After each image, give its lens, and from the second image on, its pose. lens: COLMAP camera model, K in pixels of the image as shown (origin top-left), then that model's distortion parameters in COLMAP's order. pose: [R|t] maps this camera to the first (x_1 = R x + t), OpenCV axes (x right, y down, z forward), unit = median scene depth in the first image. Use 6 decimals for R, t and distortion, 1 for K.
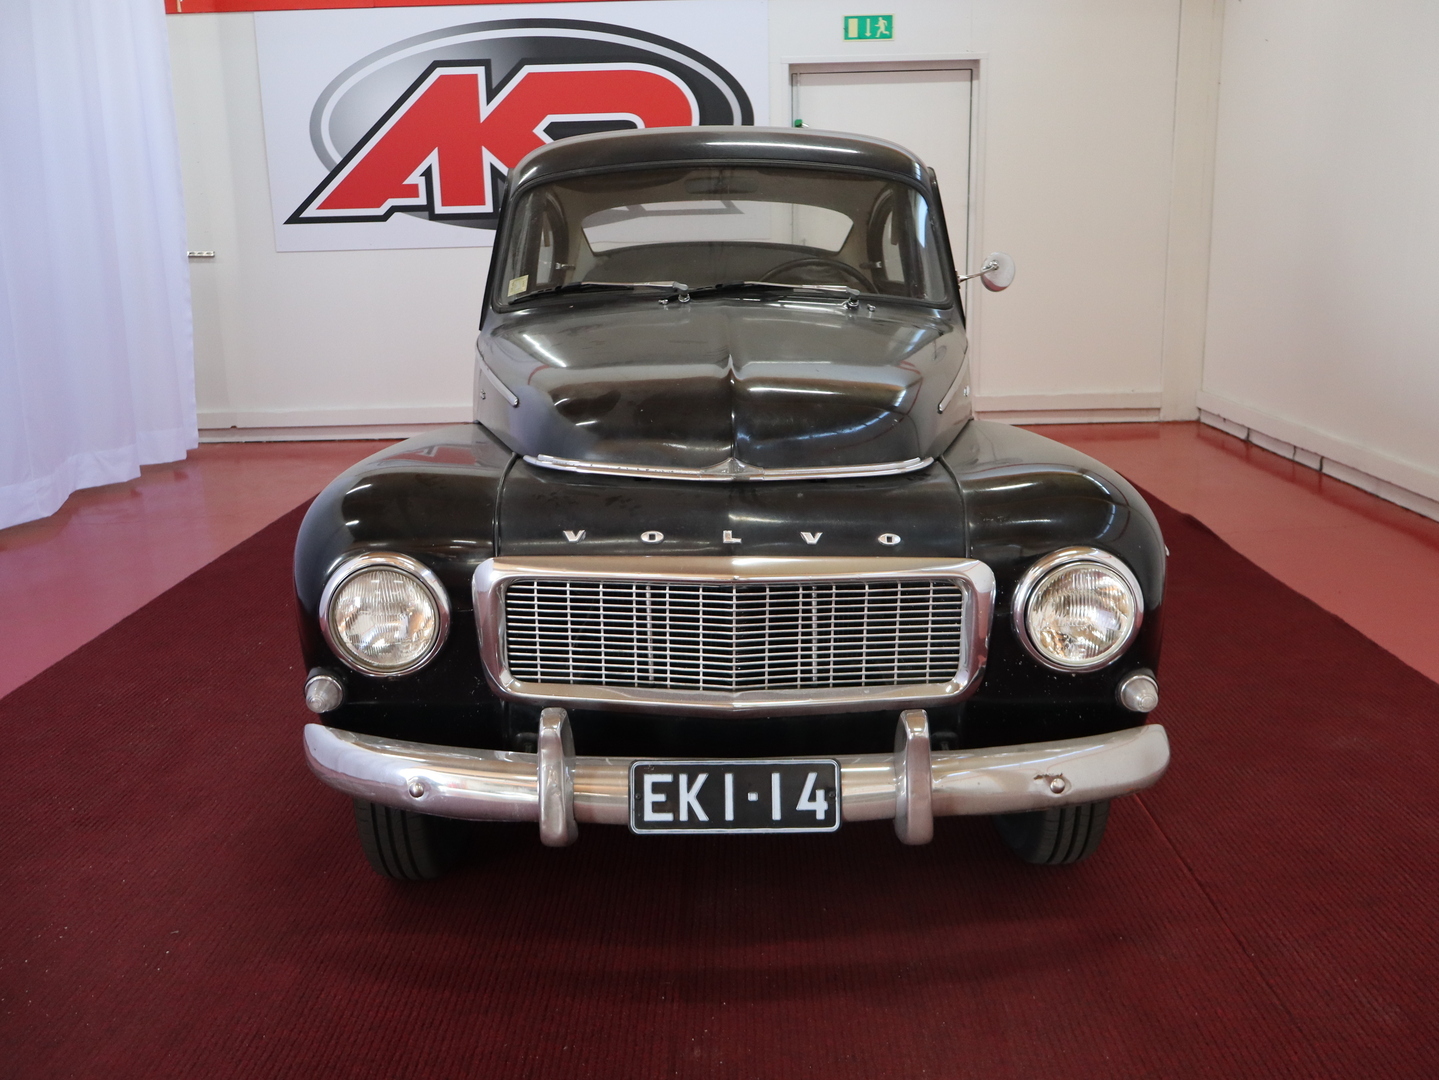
lens RADIAL K [[1365.3, 0, 718.6], [0, 1365.3, 542.8], [0, 0, 1]] dist [-0.005402, 0.000000]
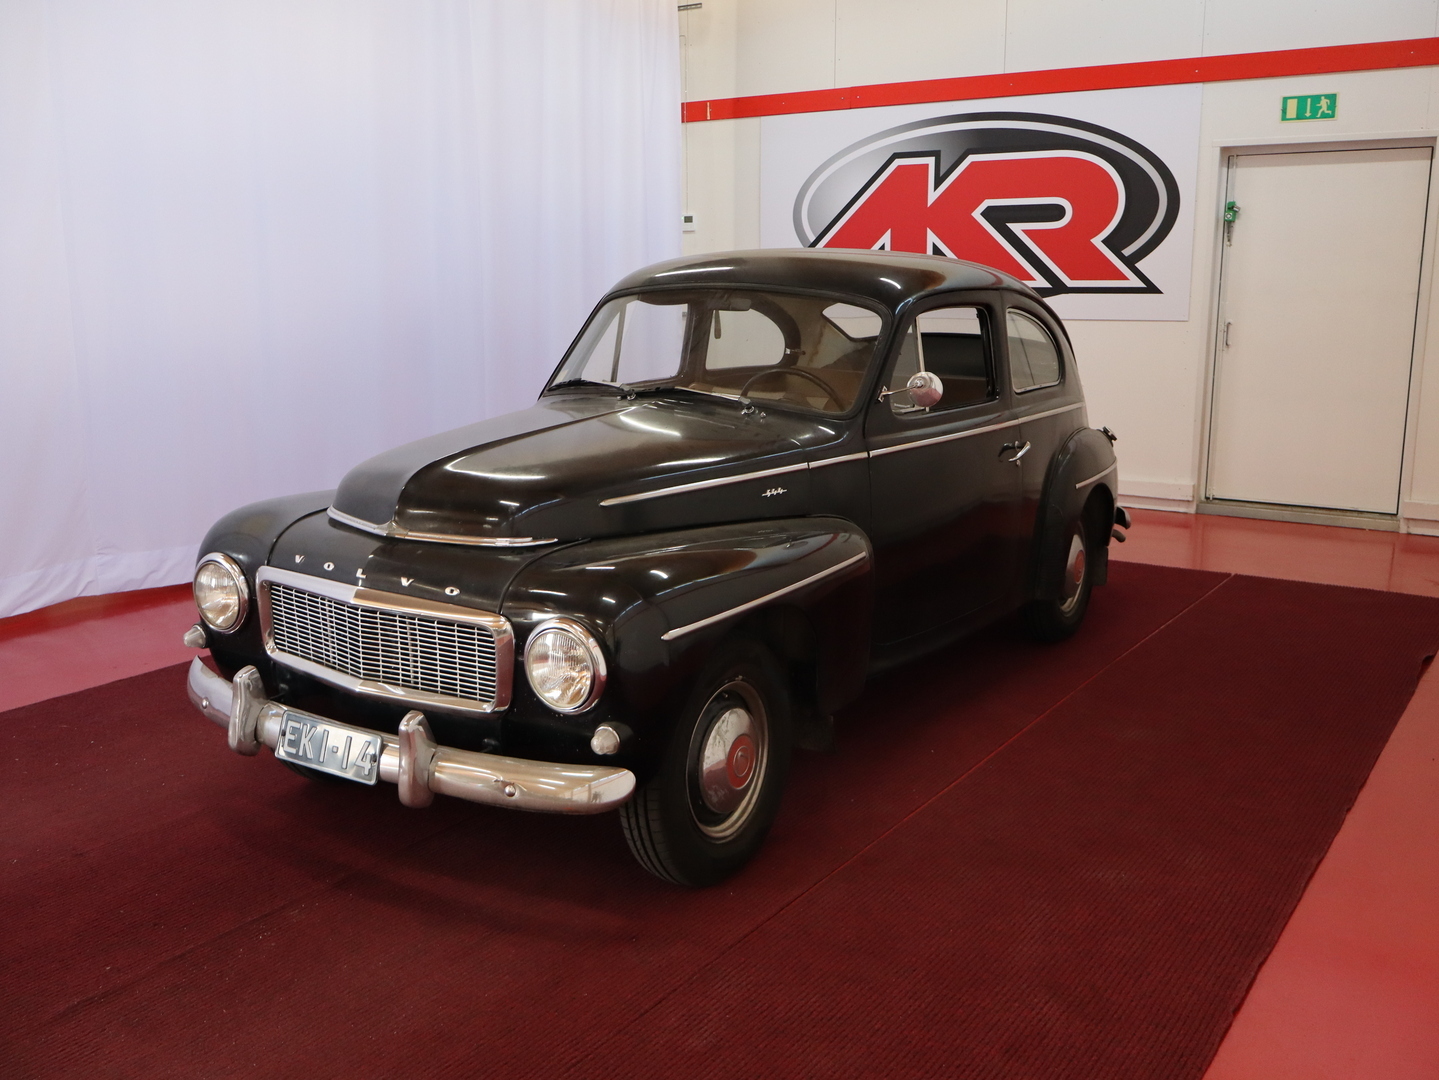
lens RADIAL K [[1365.3, 0, 728.6], [0, 1365.3, 539.4], [0, 0, 1]] dist [-0.005402, 0.000000]
pose [[0.839047, 0.125039, -0.529495, 1.027590], [-0.138902, 0.990211, 0.013730, -0.106784], [0.526028, 0.062027, 0.848202, -0.037896]]
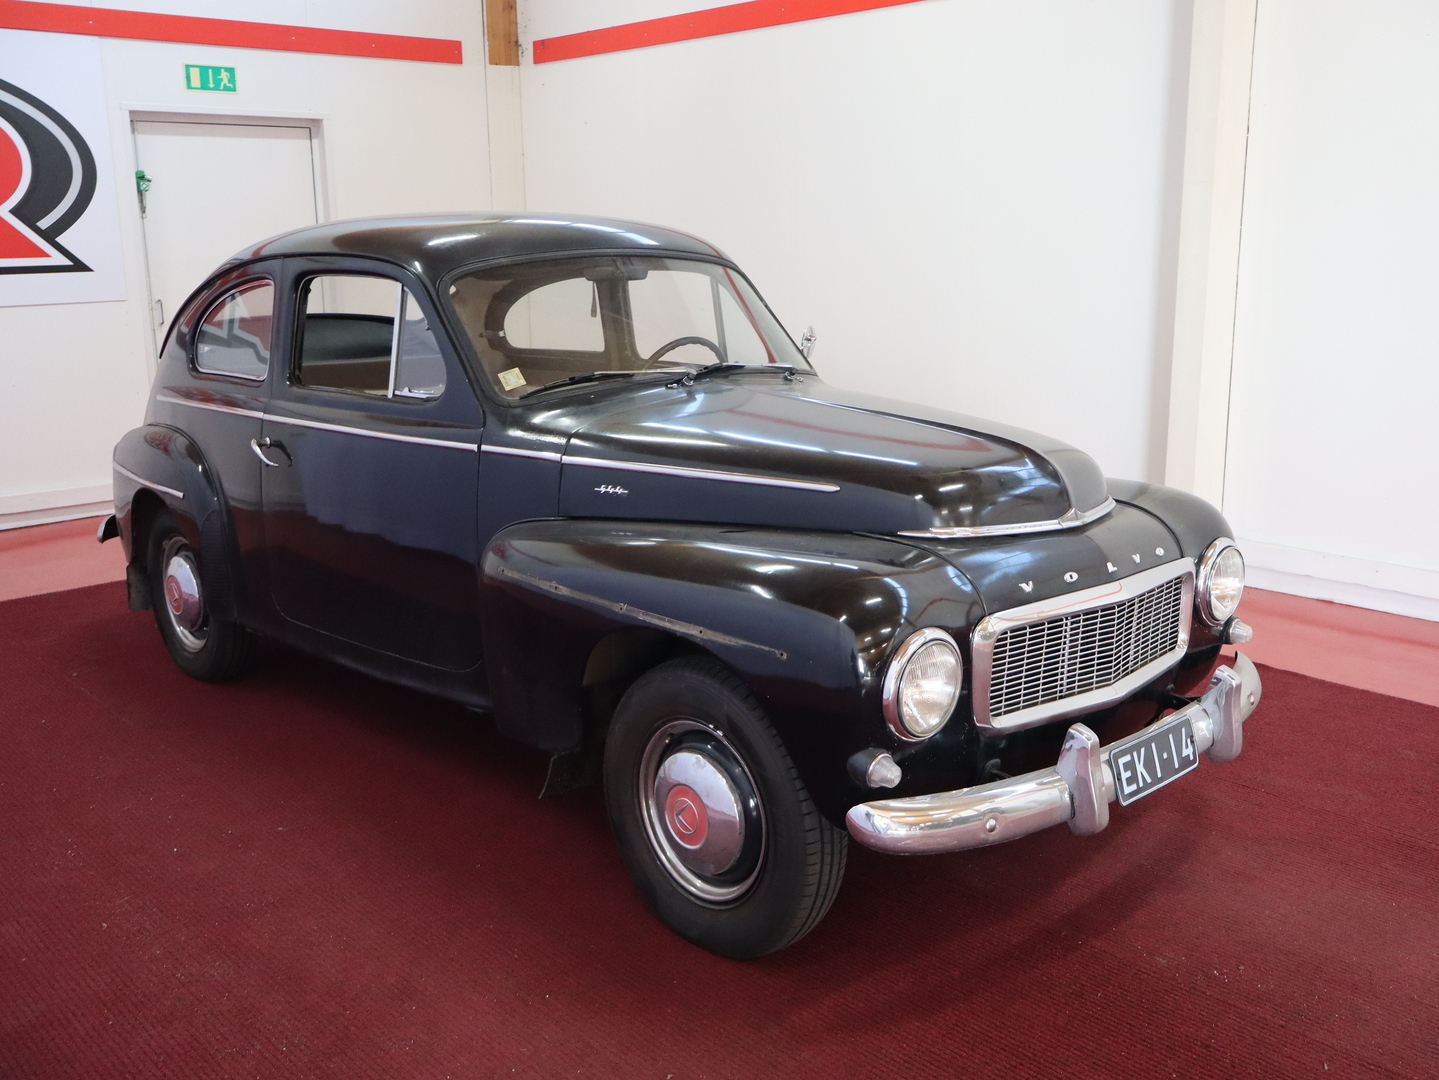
lens RADIAL K [[1365.3, 0, 725.5], [0, 1365.3, 538.3], [0, 0, 1]] dist [-0.005402, 0.000000]
pose [[0.723628, -0.139184, 0.676011, -1.048173], [0.155717, 0.987125, 0.036553, -0.125995], [-0.672395, 0.078815, 0.735985, 0.262307]]
